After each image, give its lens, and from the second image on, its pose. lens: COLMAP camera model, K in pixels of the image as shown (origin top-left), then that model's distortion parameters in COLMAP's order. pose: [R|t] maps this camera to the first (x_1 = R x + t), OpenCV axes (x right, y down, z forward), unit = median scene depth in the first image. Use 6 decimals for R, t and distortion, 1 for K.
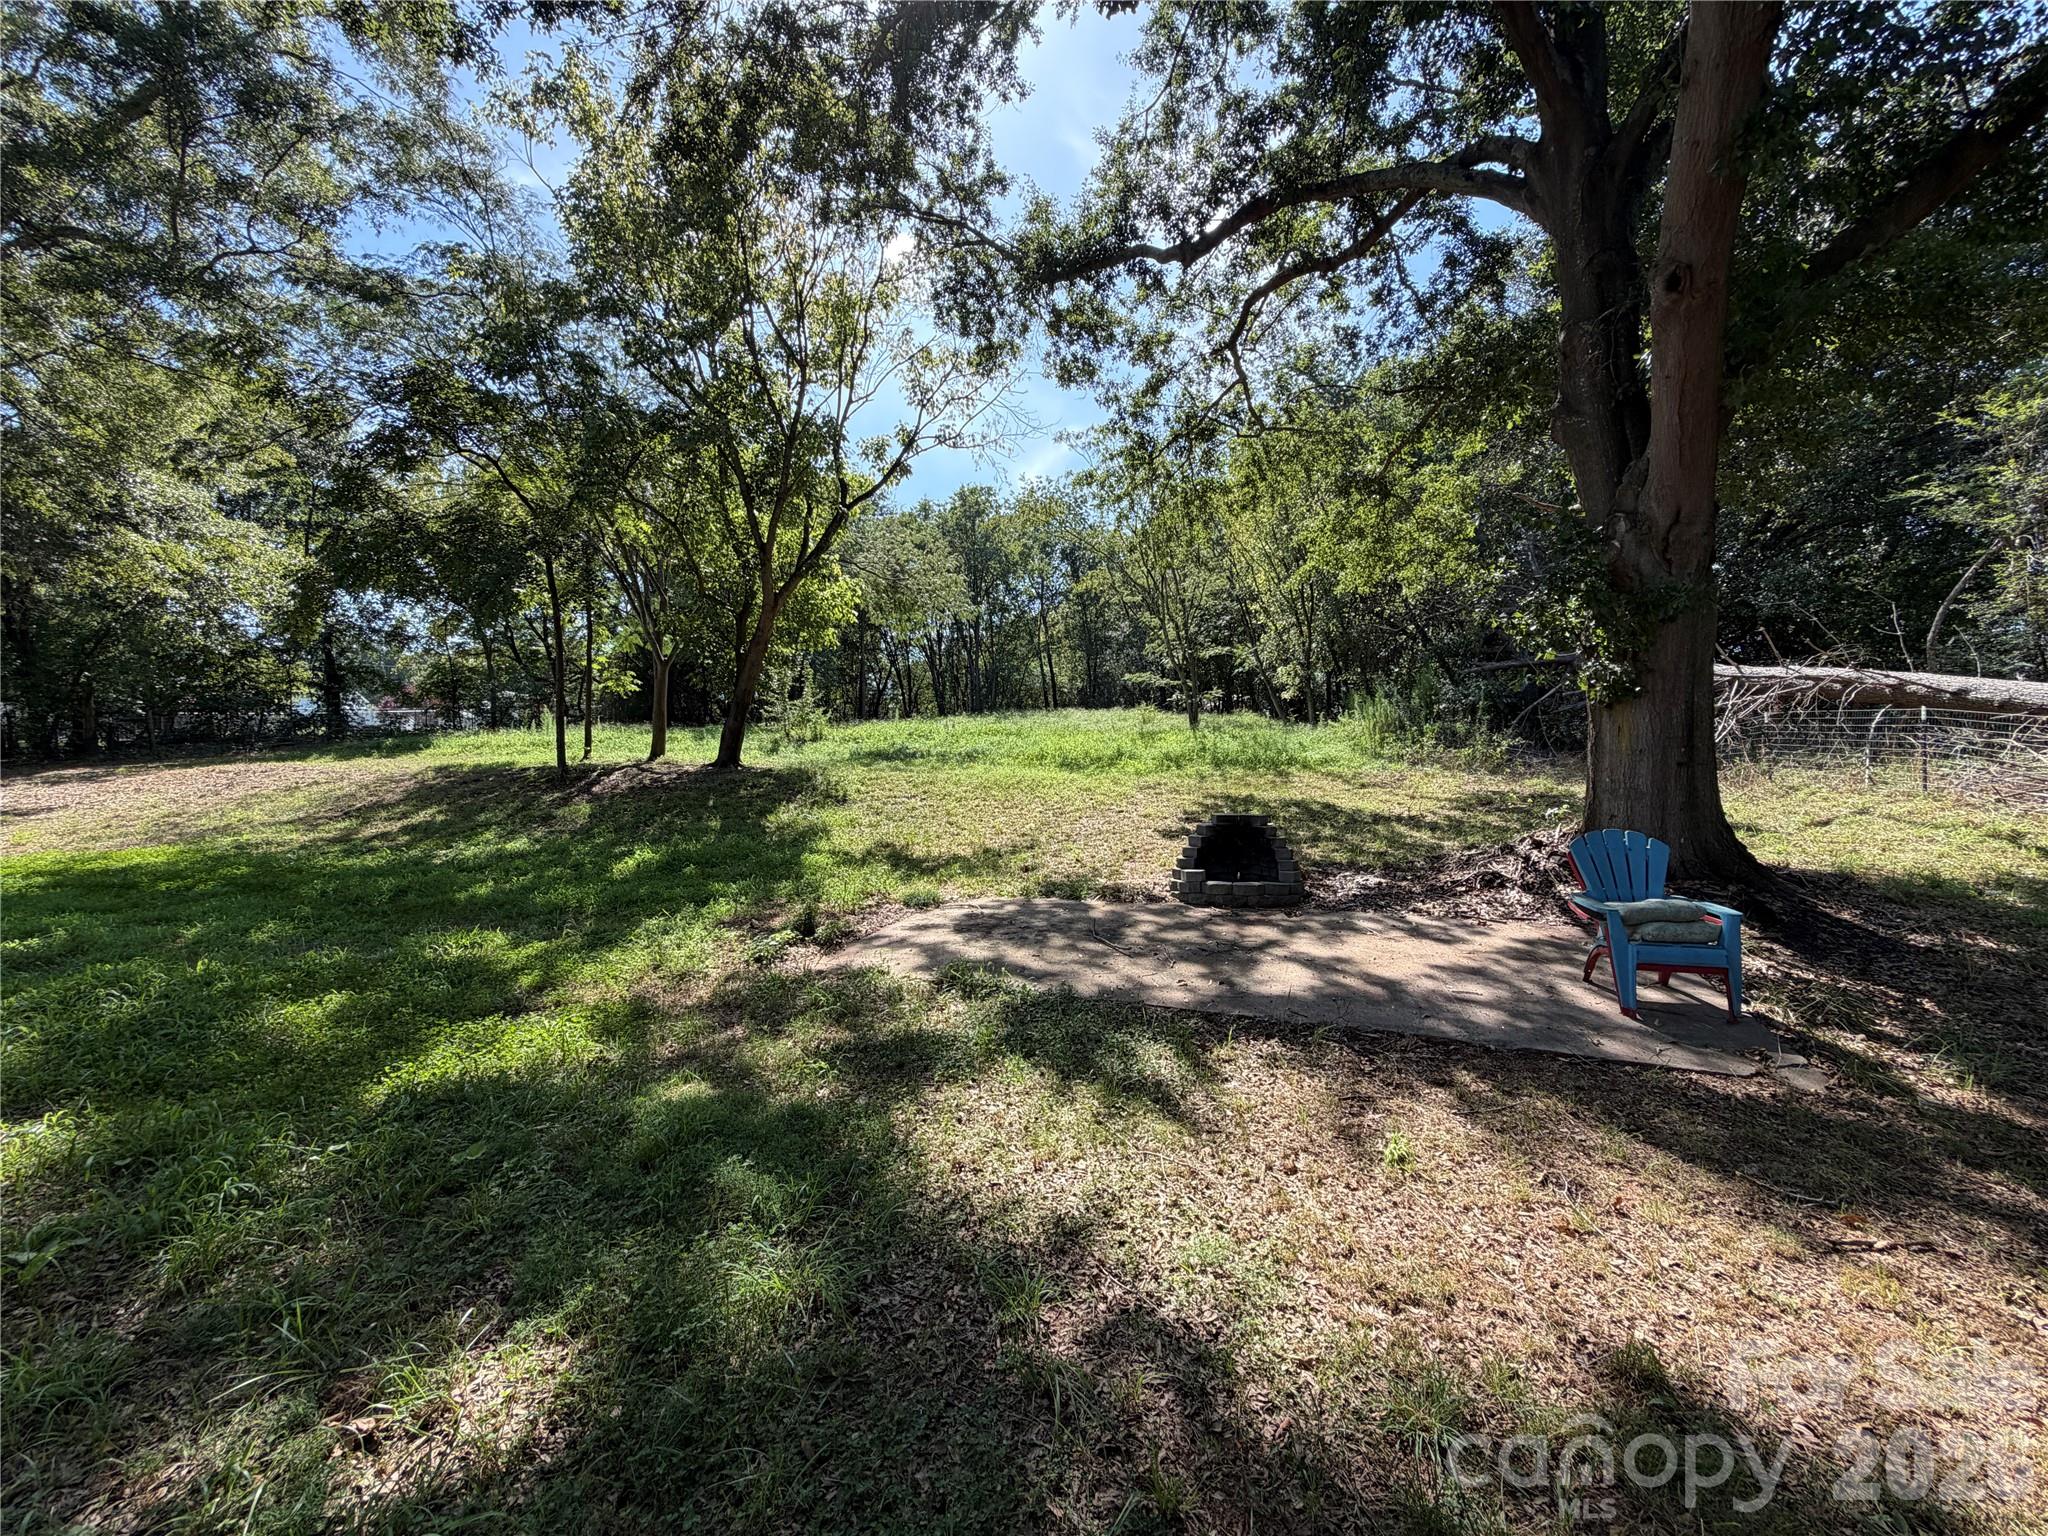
lens RADIAL K [[816.0, 0, 1016.2], [0, 816.0, 769.6], [0, 0, 1]] dist [0.000472, -0.000206]
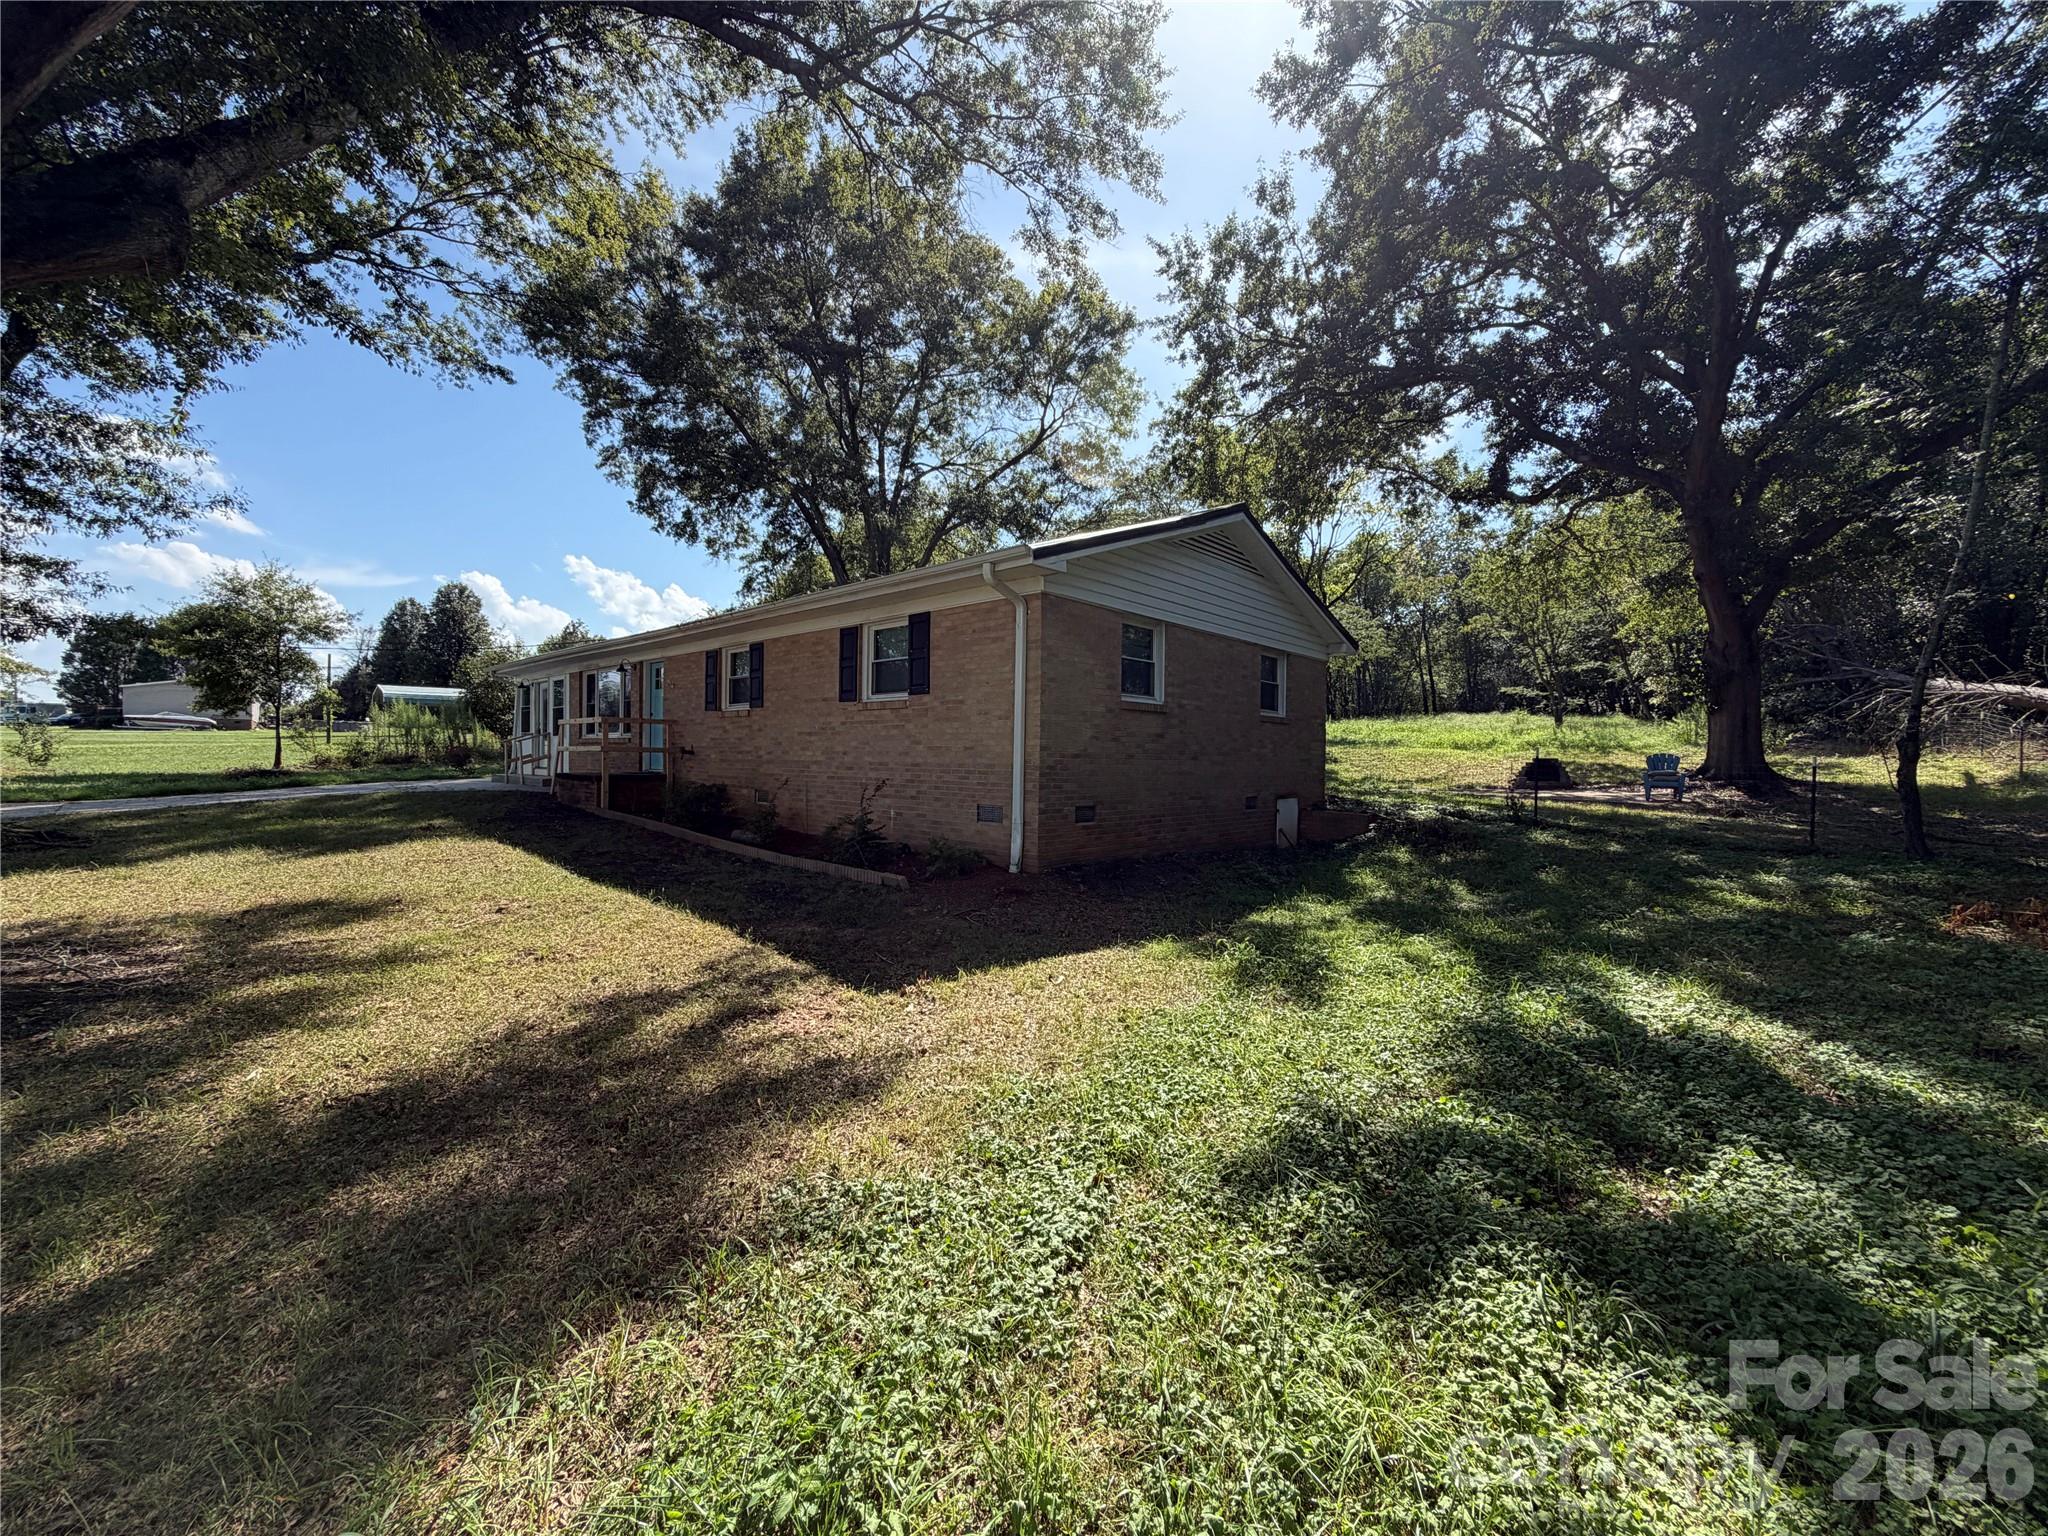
lens RADIAL K [[816.0, 0, 1016.2], [0, 816.0, 769.6], [0, 0, 1]] dist [0.000472, -0.000206]
pose [[0.916182, 0.018585, -0.400332, -0.057687], [-0.020906, 0.999780, -0.001432, 0.035992], [0.400218, 0.009681, 0.916369, -0.535561]]
